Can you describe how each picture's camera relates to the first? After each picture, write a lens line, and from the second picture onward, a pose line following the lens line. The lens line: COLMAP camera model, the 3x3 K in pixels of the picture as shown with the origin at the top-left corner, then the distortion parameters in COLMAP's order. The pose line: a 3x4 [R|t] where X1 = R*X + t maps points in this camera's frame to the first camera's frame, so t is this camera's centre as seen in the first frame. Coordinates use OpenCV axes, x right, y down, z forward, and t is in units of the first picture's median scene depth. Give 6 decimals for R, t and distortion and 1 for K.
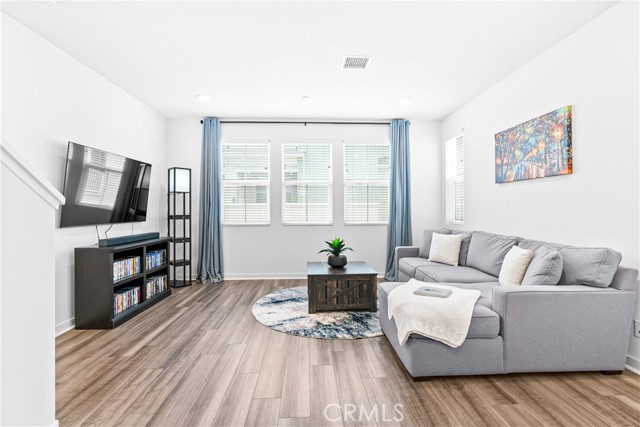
lens RADIAL K [[296.1, 0, 318.8], [0, 296.1, 213.5], [0, 0, 1]] dist [-0.005857, 0.000531]
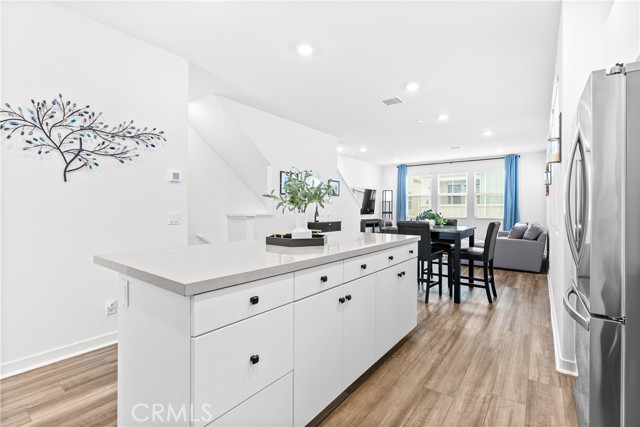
lens RADIAL K [[296.1, 0, 317.7], [0, 296.1, 212.1], [0, 0, 1]] dist [-0.005857, 0.000531]
pose [[0.772344, 0.011659, -0.635097, 0.511482], [-0.011359, 0.999925, 0.004543, 0.004032], [0.635103, 0.003705, 0.772419, -0.997833]]
